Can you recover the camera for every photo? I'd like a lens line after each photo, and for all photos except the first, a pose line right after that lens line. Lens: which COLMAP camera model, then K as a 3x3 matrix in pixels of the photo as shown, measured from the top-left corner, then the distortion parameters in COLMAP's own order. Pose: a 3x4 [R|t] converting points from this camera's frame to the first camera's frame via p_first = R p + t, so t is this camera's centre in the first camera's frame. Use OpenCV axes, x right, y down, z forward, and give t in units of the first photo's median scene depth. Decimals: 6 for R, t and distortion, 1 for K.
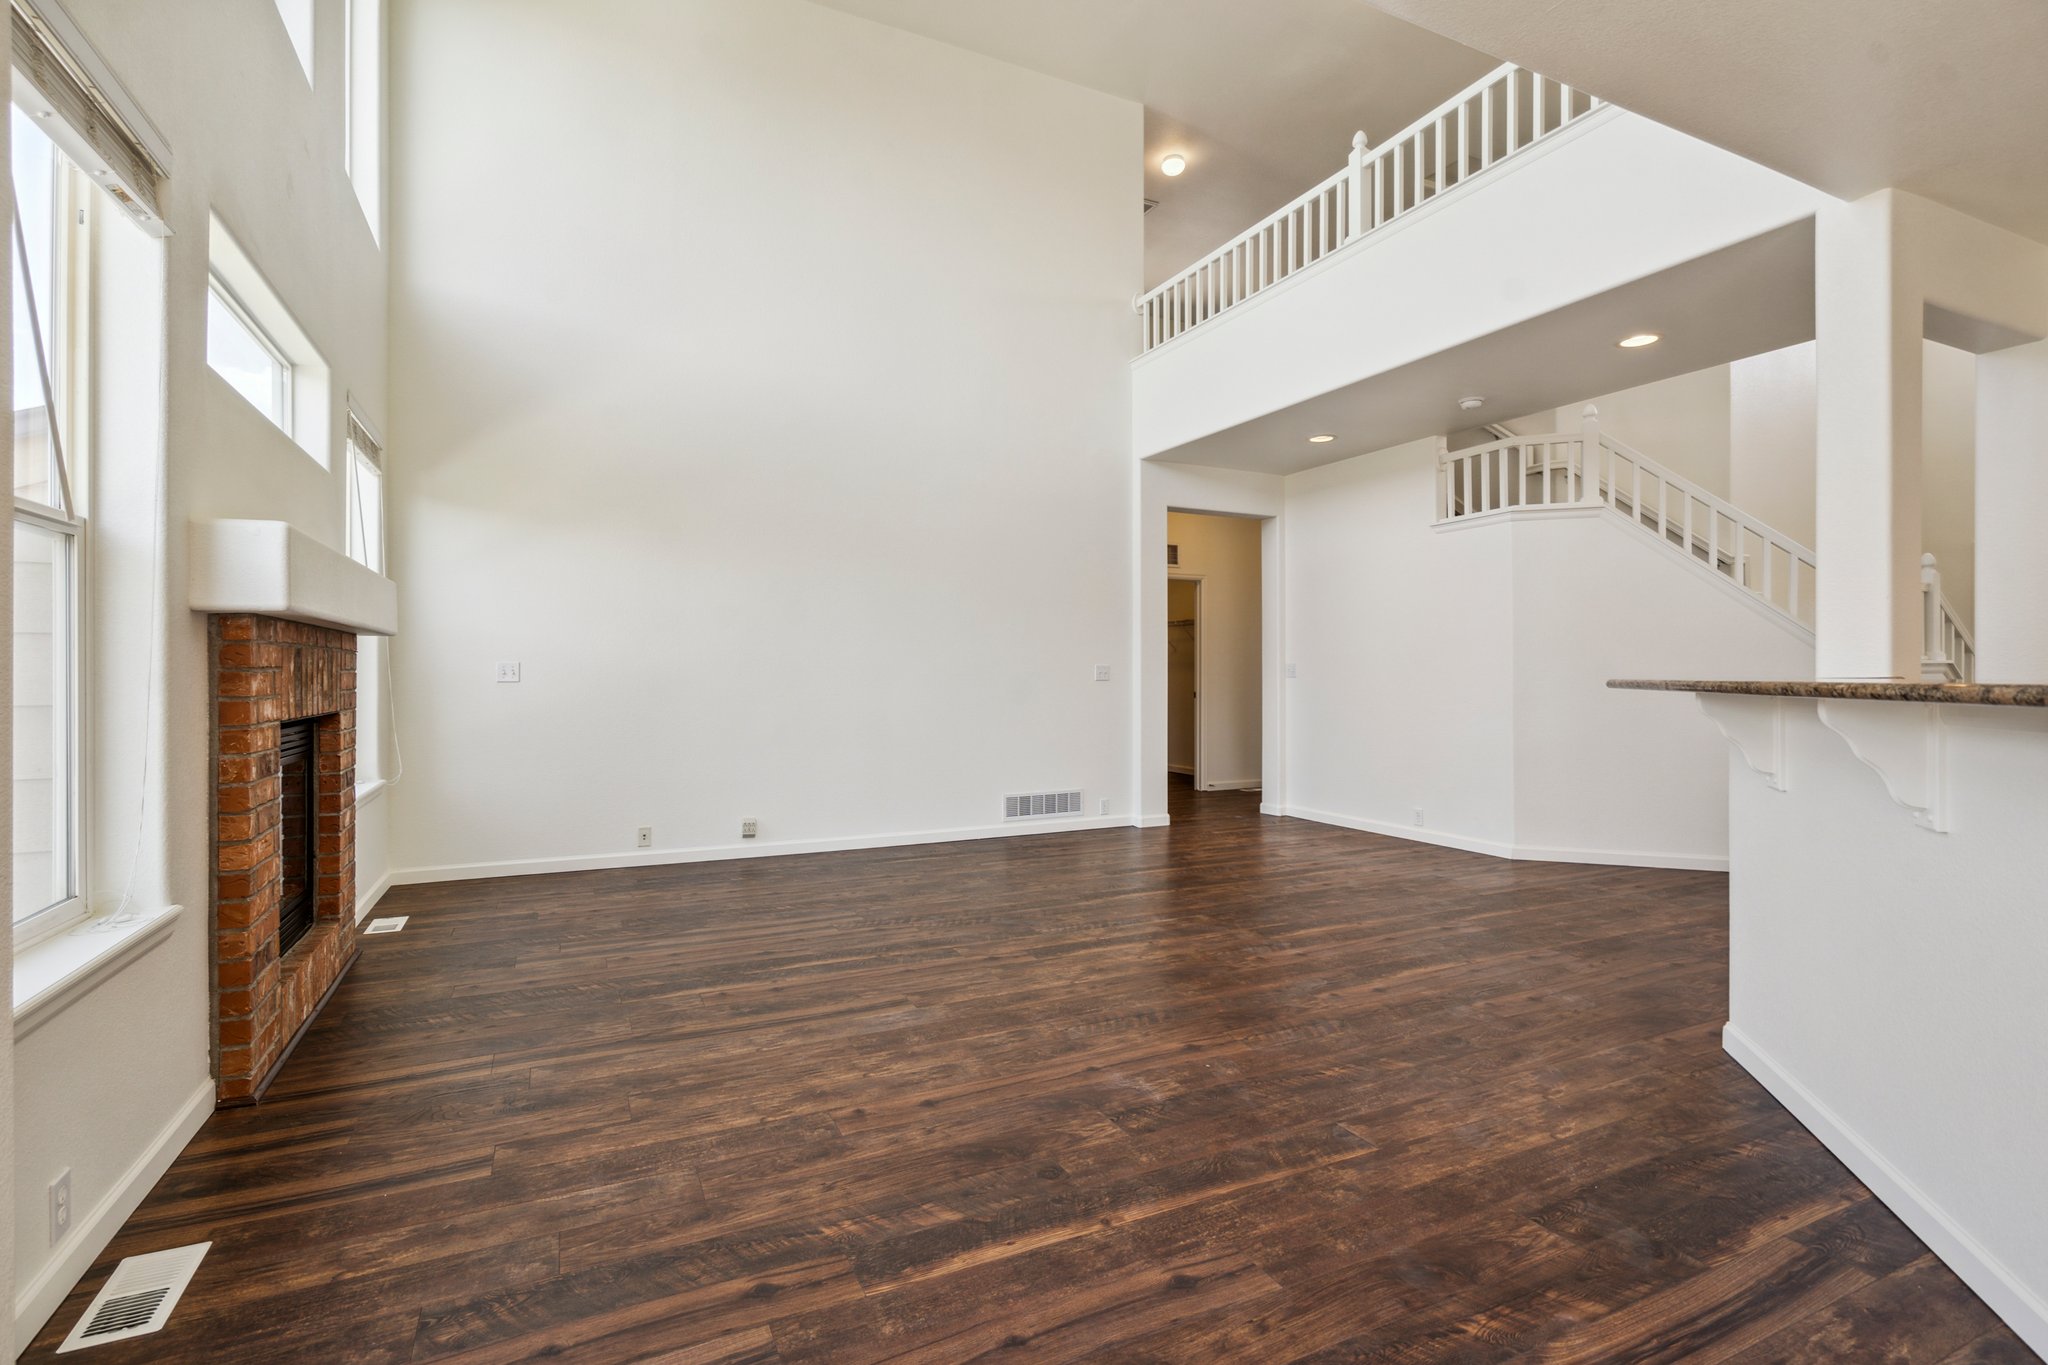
lens RADIAL K [[953.1, 0, 1014.7], [0, 953.1, 668.0], [0, 0, 1]] dist [-0.004943, 0.003008]
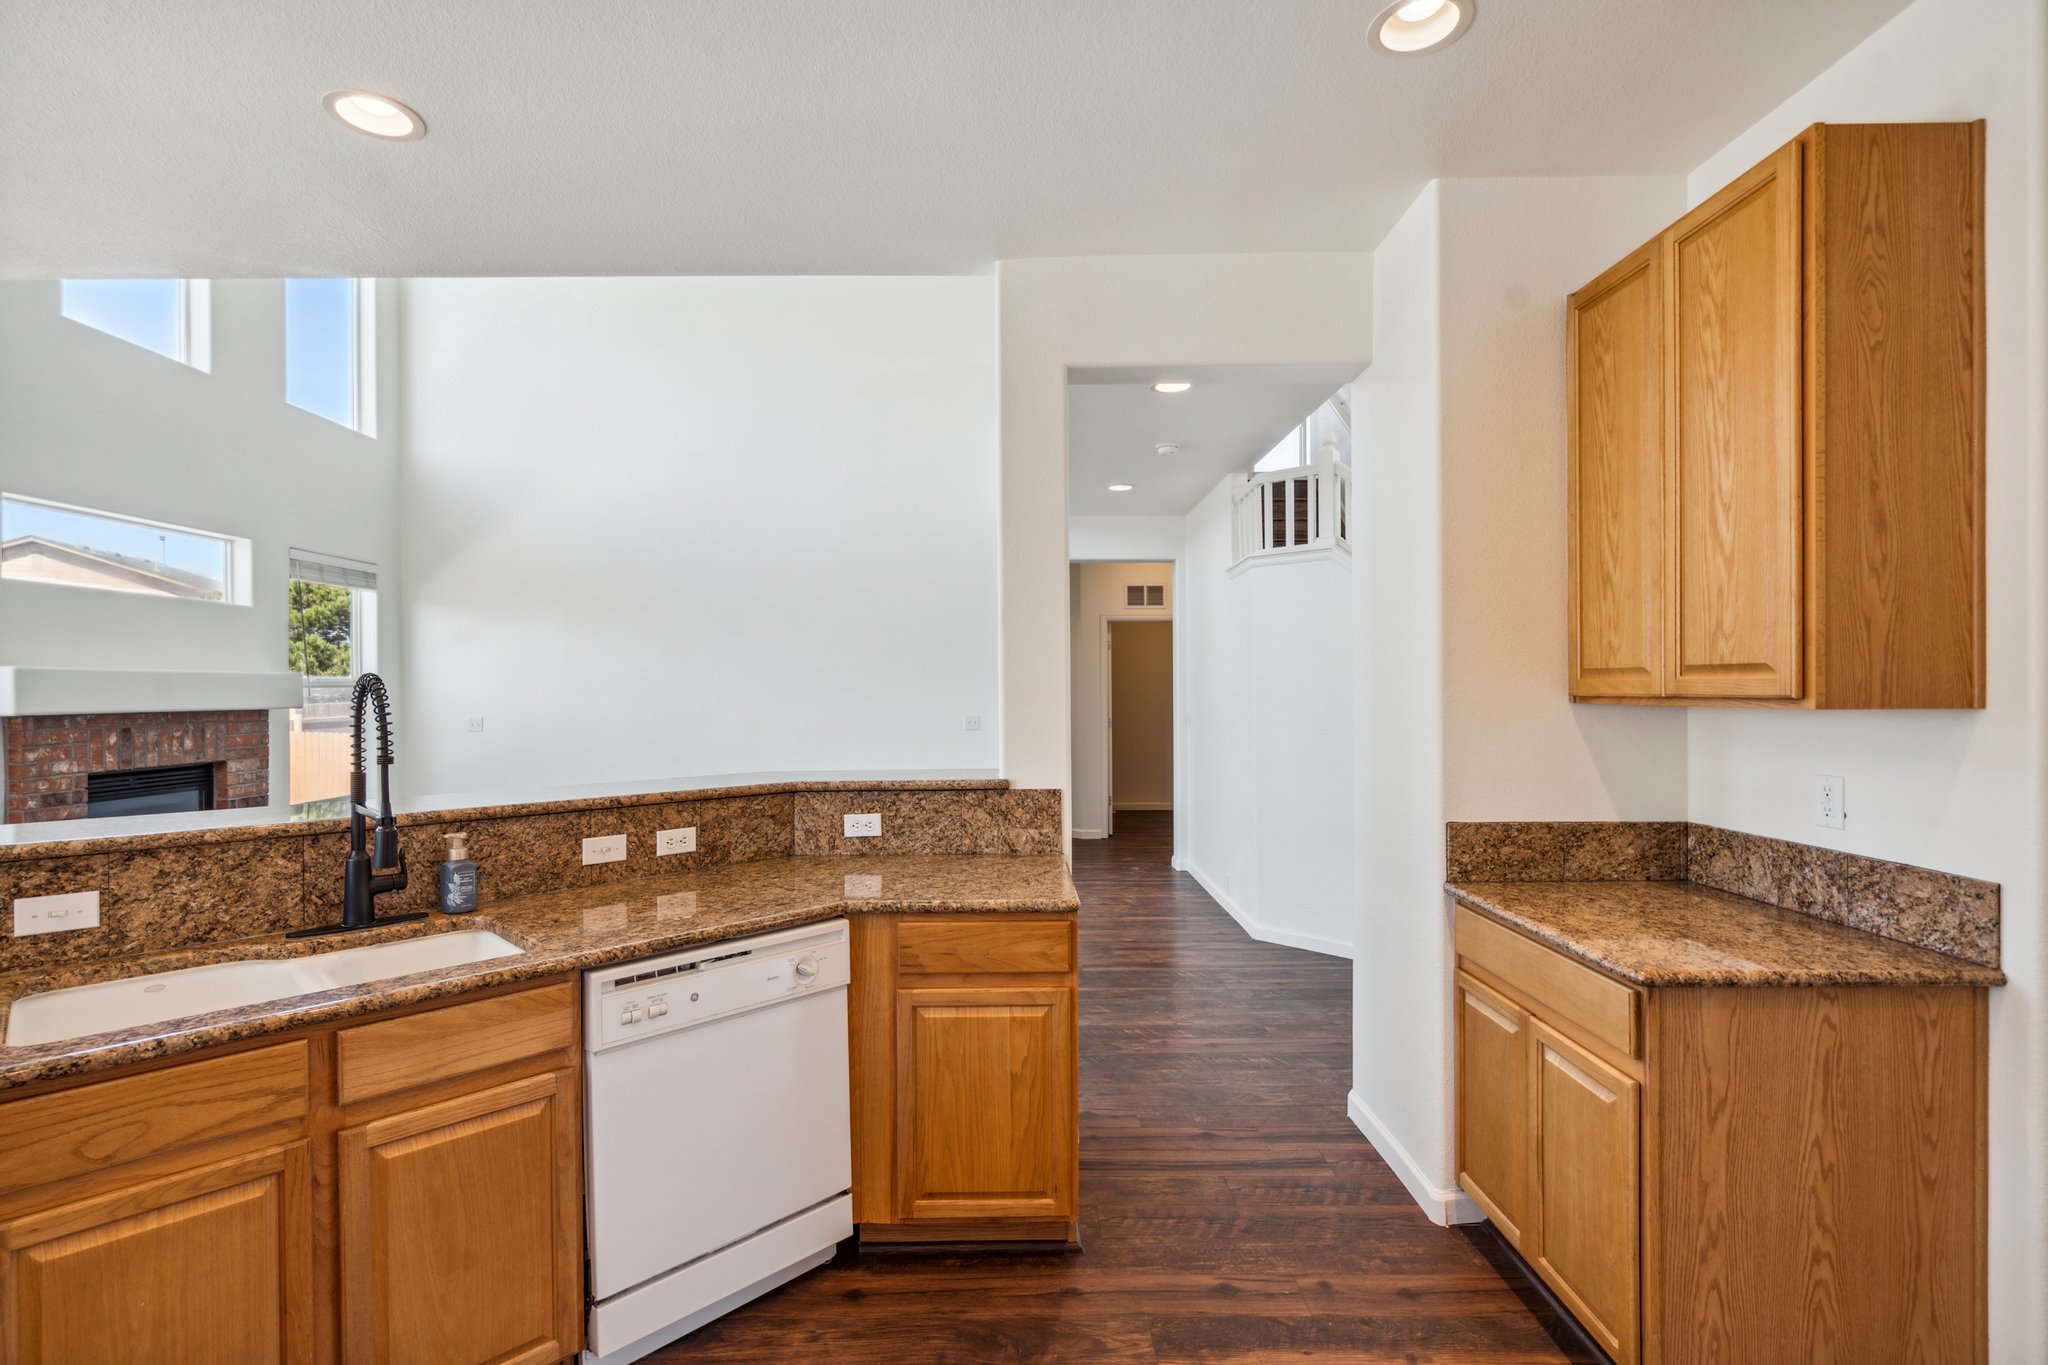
lens RADIAL K [[953.1, 0, 1015.1], [0, 953.1, 690.3], [0, 0, 1]] dist [-0.004943, 0.003008]
pose [[0.907758, -0.000551, -0.419495, 0.687076], [0.002207, 0.999992, 0.003462, -0.040453], [0.419489, -0.004069, 0.907751, 0.076019]]
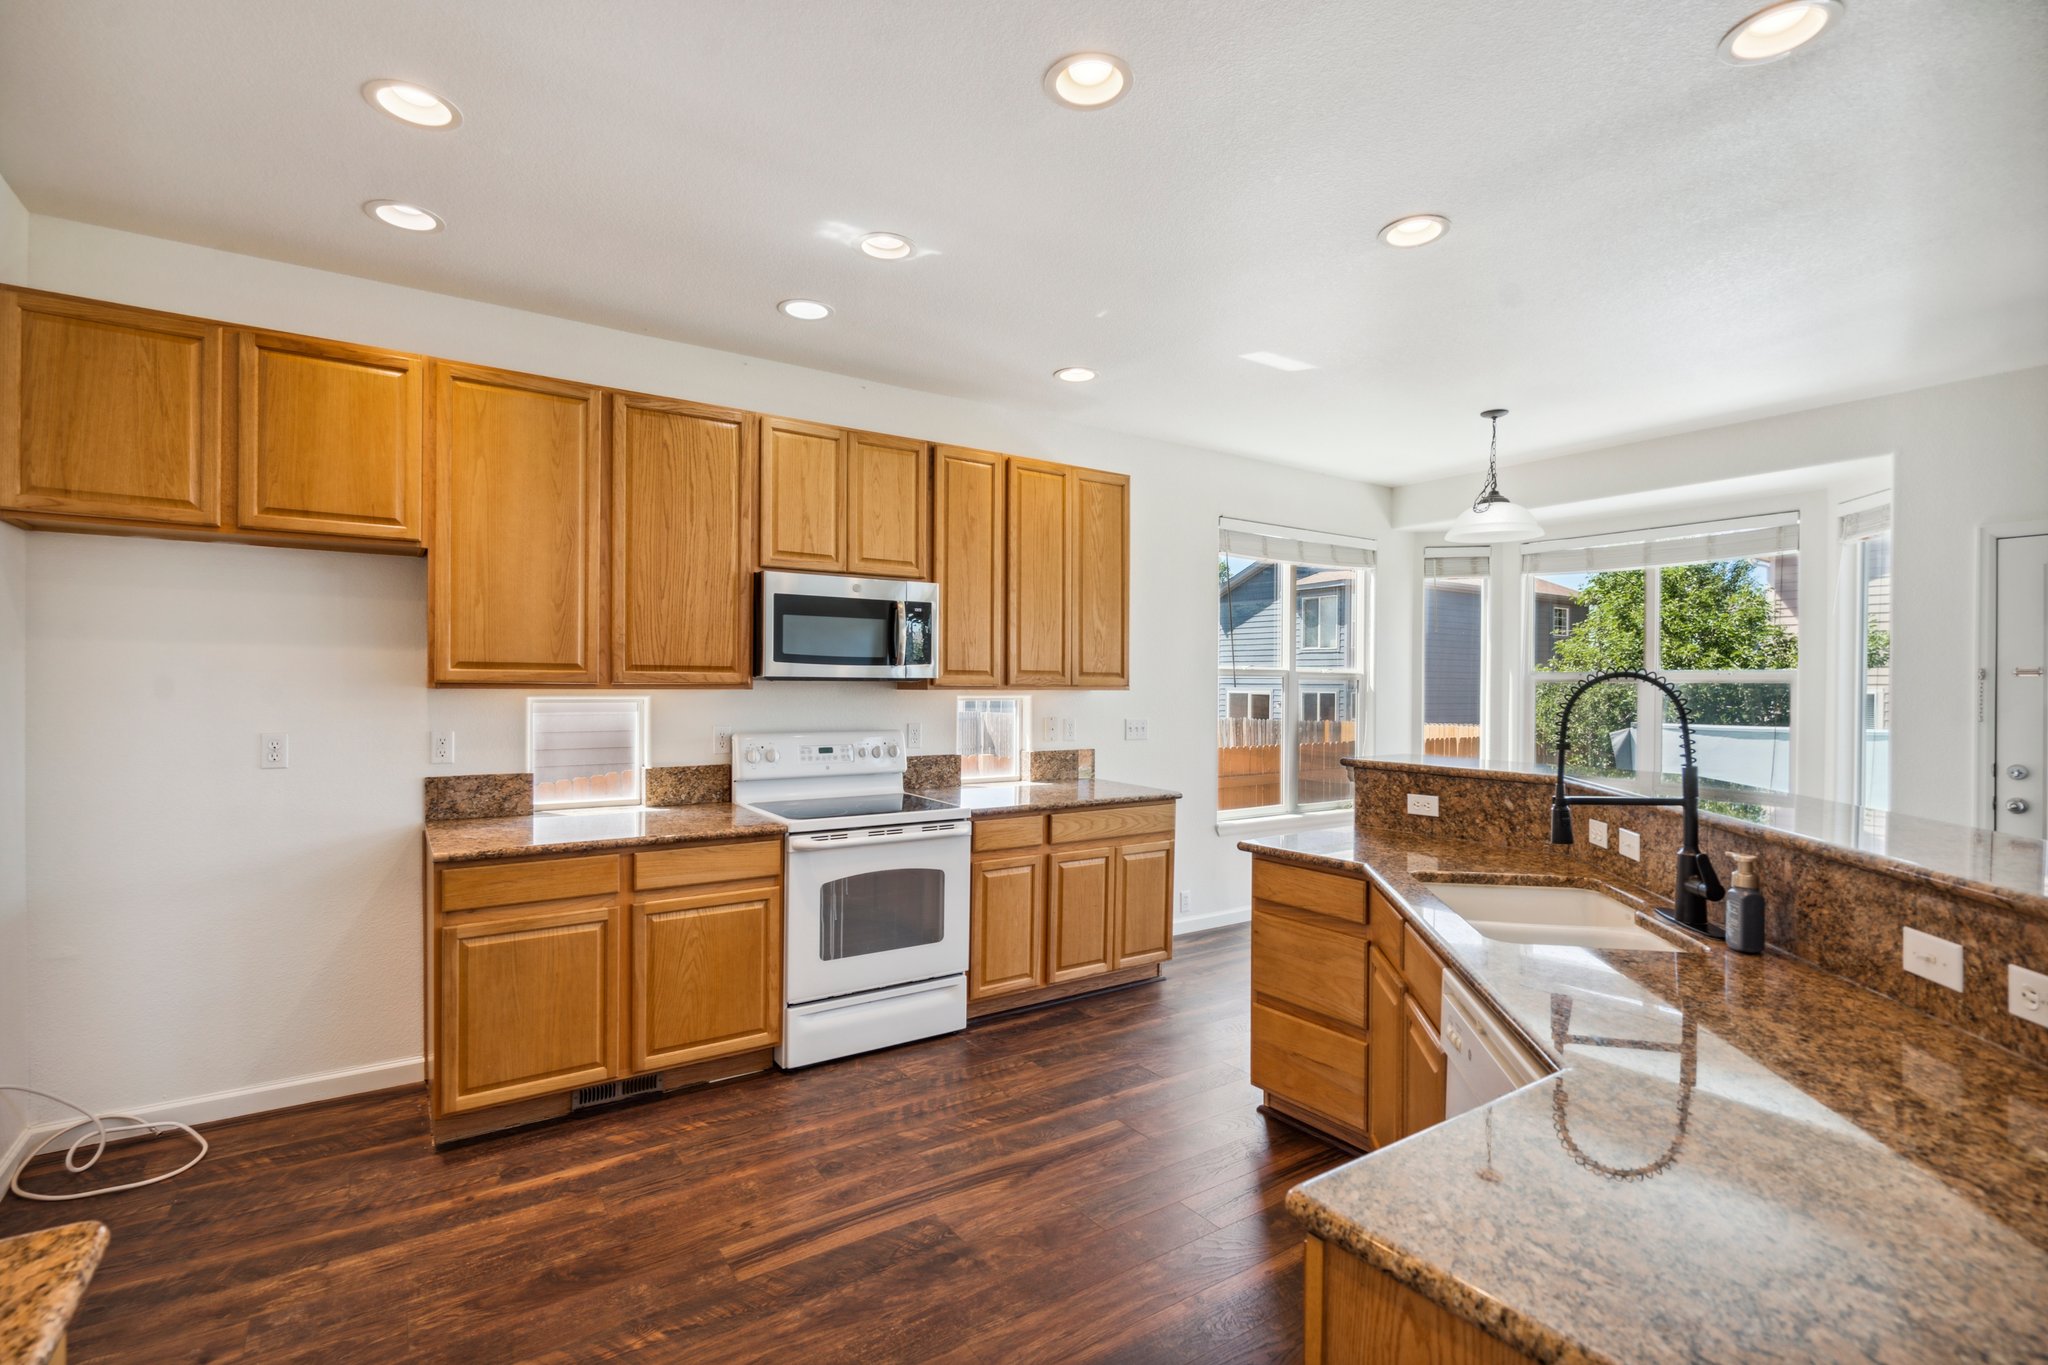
lens RADIAL K [[953.1, 0, 1007.8], [0, 953.1, 688.2], [0, 0, 1]] dist [-0.004943, 0.003008]
pose [[-0.987955, -0.001277, -0.154738, 0.618446], [-0.002173, 0.999982, 0.005621, -0.039210], [0.154728, 0.005890, -0.987940, 0.589138]]
